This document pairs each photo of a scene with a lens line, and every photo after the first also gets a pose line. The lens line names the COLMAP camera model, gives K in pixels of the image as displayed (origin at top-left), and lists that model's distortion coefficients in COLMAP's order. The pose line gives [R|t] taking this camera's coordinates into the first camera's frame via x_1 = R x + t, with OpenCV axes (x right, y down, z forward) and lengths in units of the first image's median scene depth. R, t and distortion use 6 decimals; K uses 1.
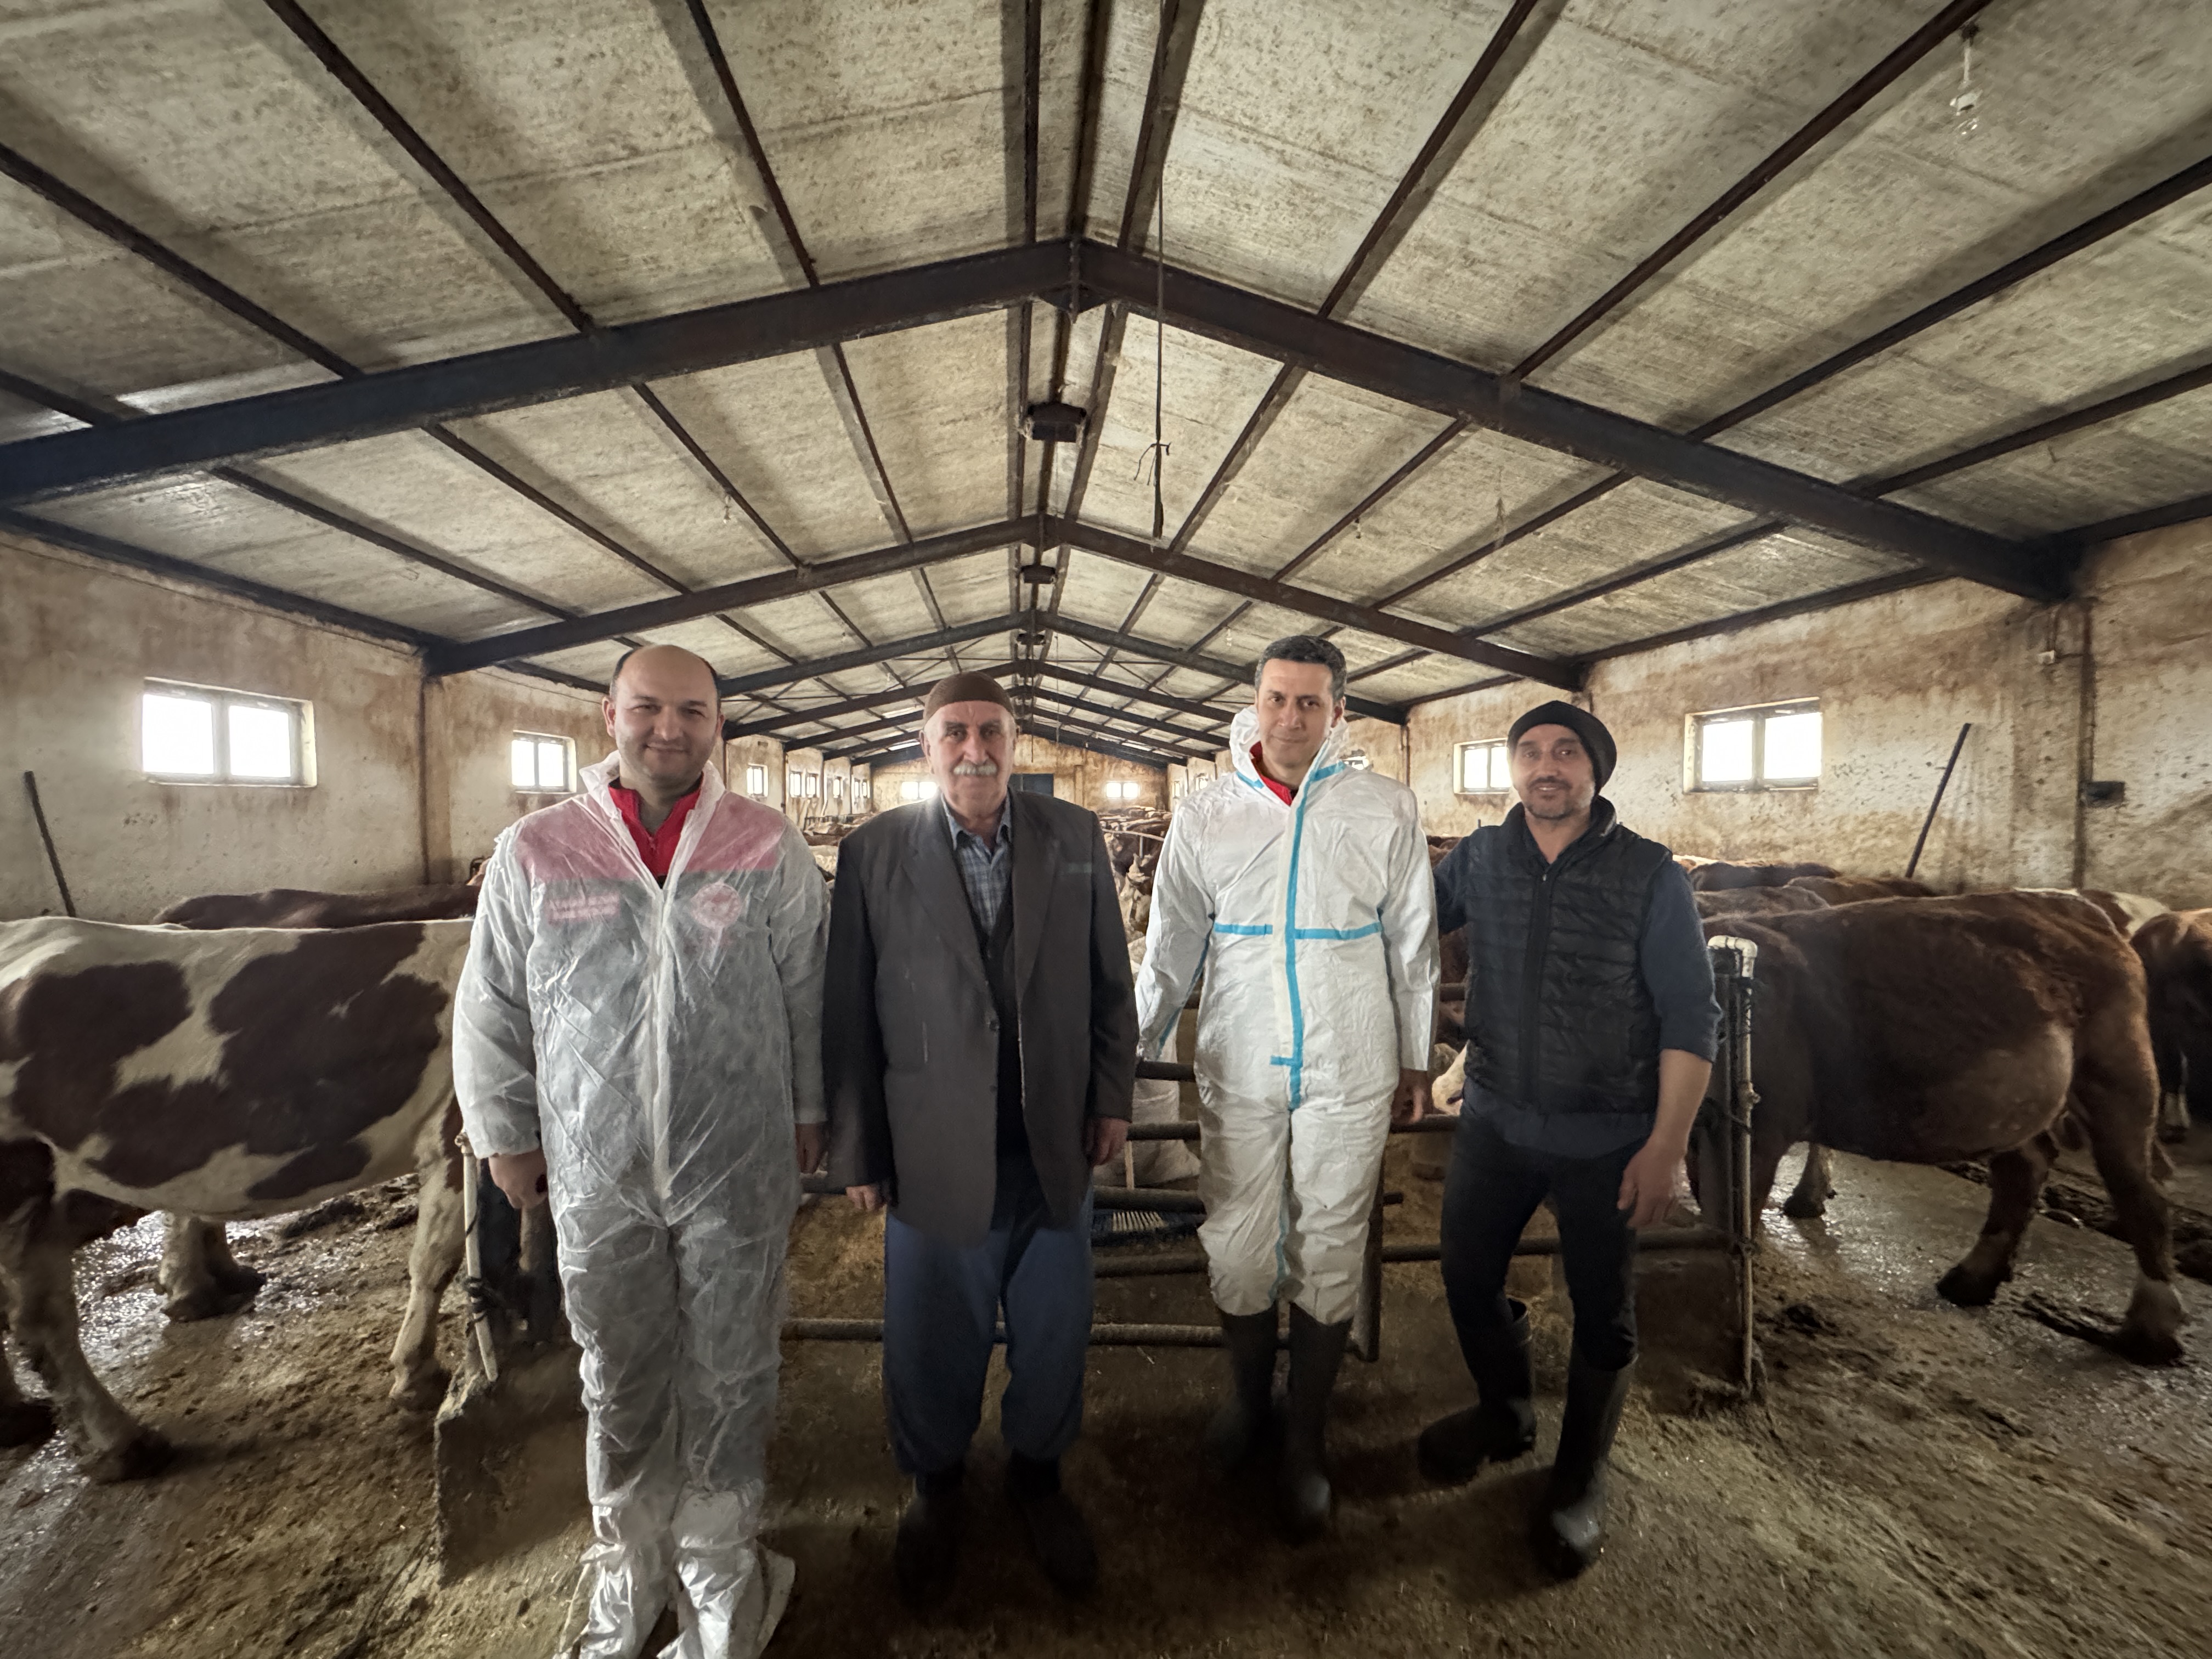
lens RADIAL K [[886.0, 0, 1102.7], [0, 886.0, 825.2], [0, 0, 1]] dist [-0.005766, 0.000875]
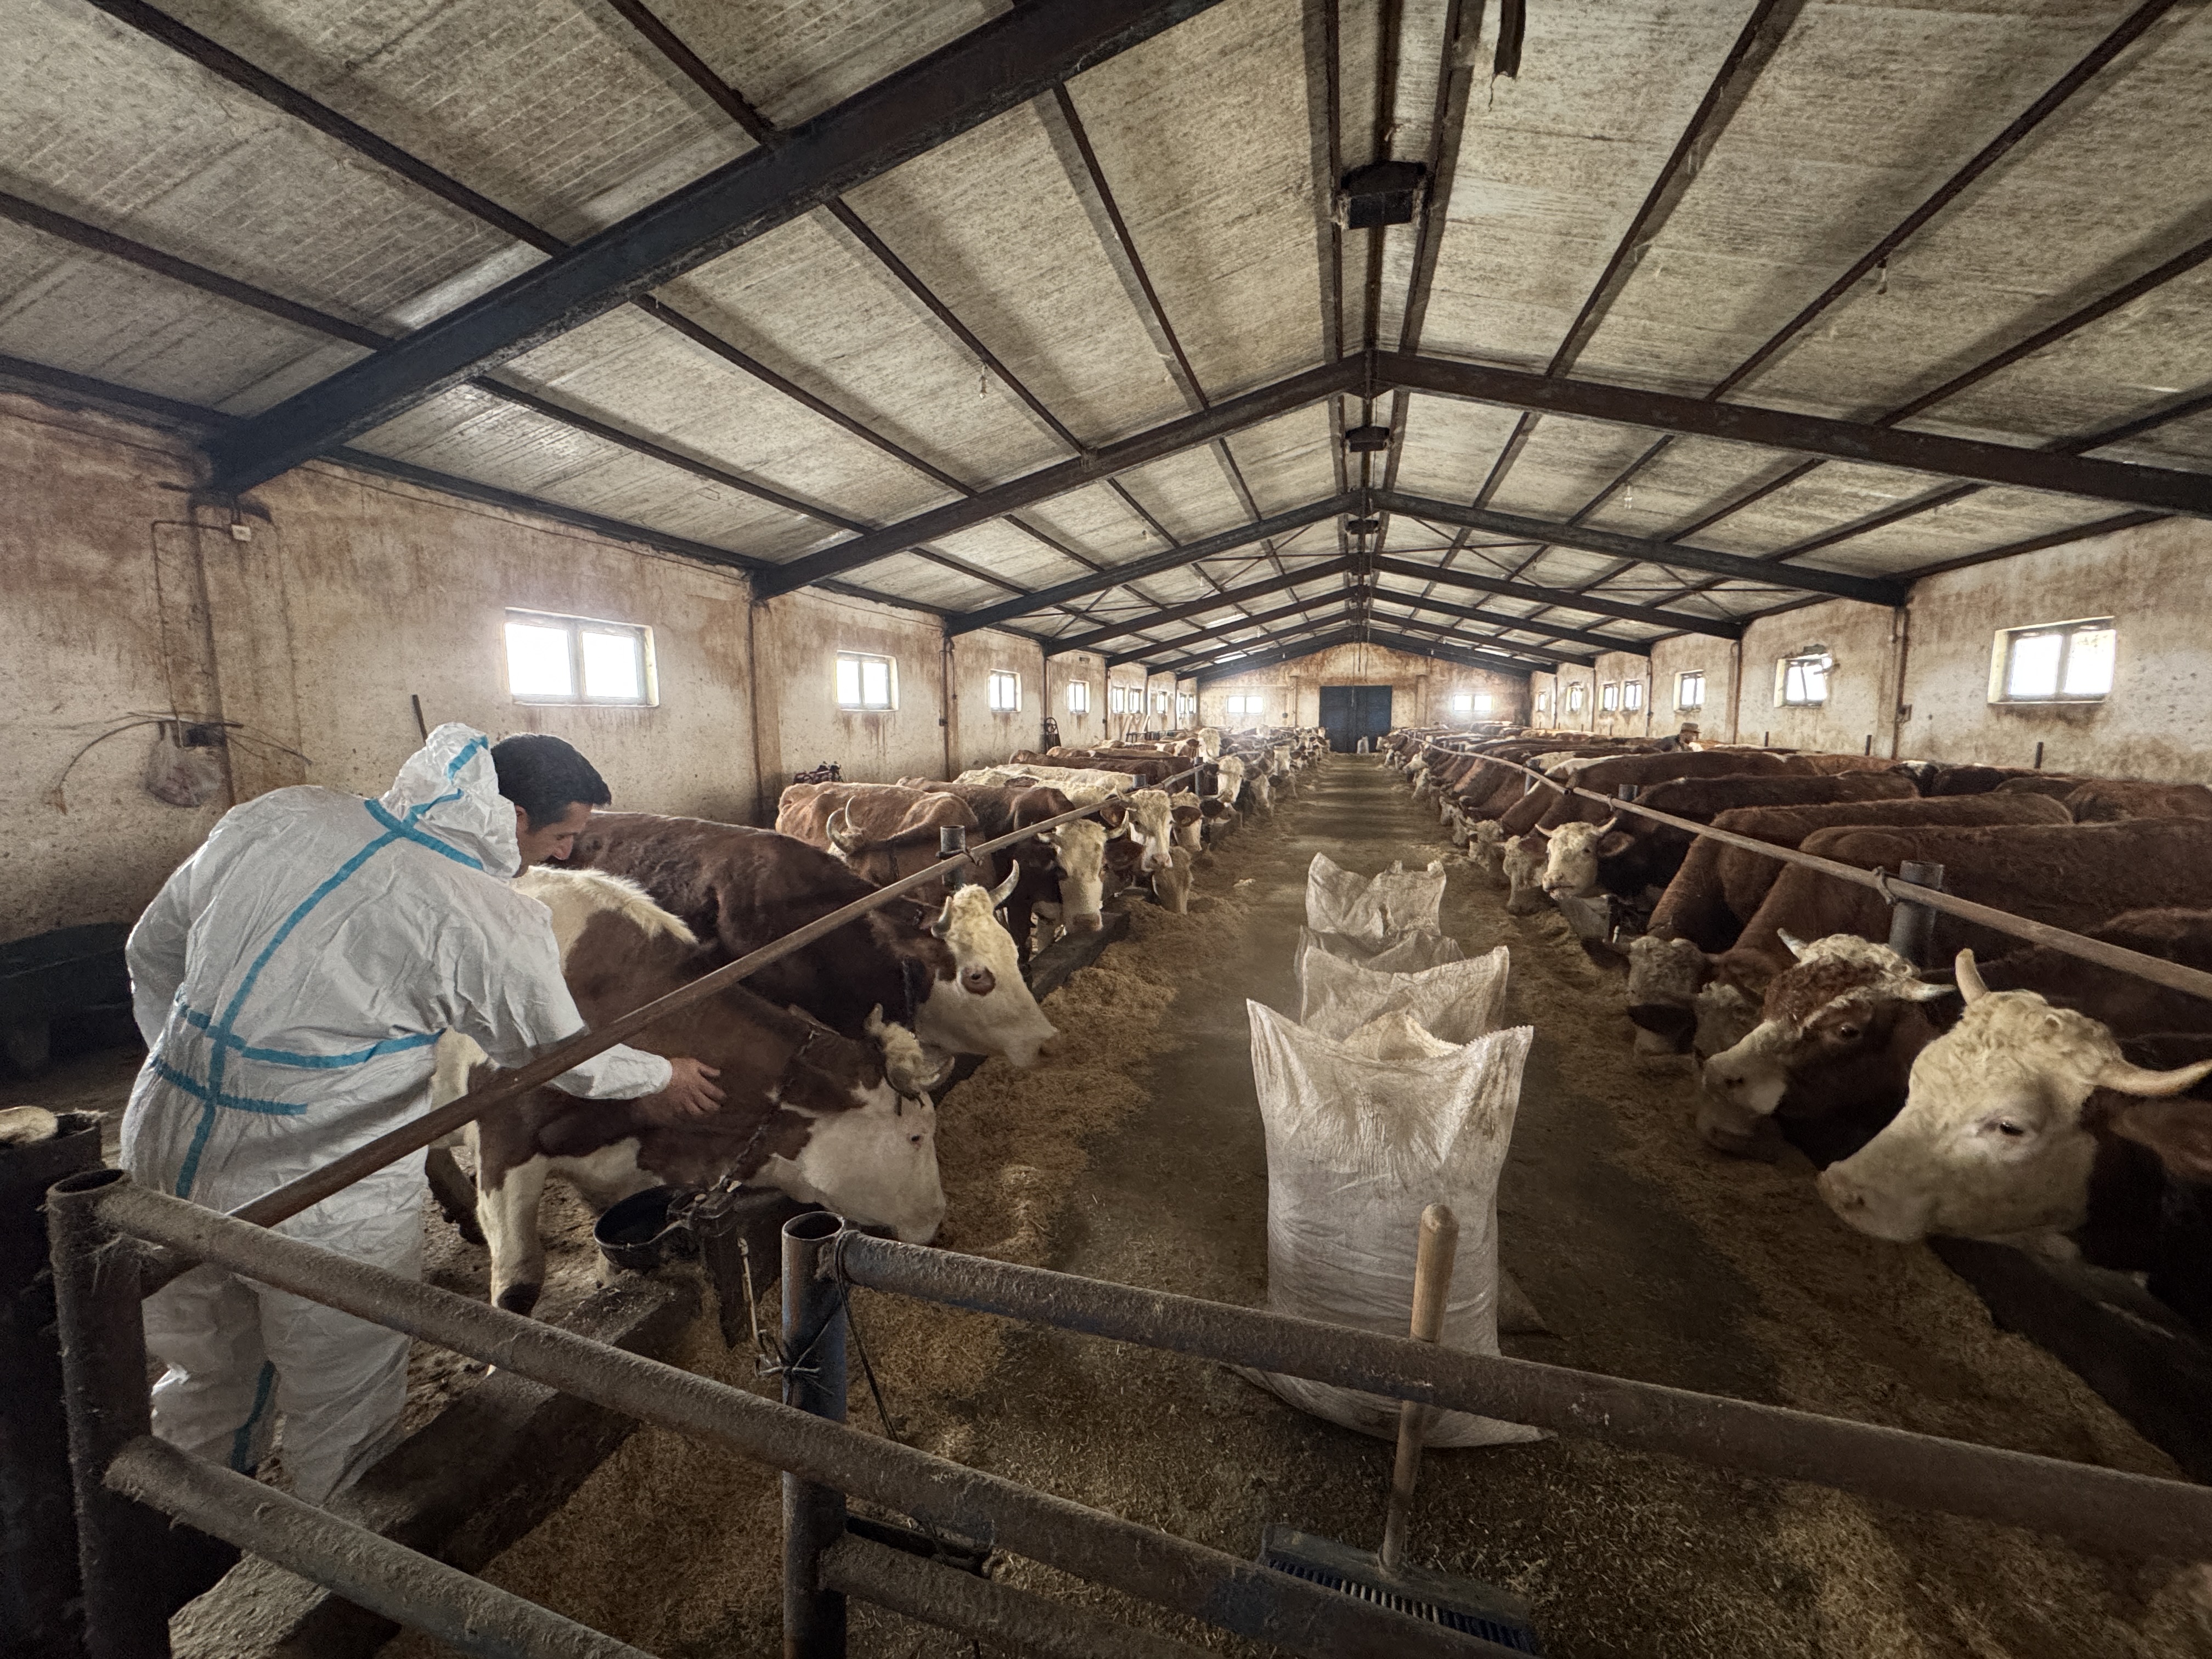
lens RADIAL K [[886.0, 0, 1099.0], [0, 886.0, 829.9], [0, 0, 1]] dist [-0.005766, 0.000875]
pose [[0.929629, 0.043252, -0.365951, 0.016929], [-0.006216, 0.994787, 0.101784, -0.005793], [0.368445, -0.092347, 0.925051, 0.172288]]
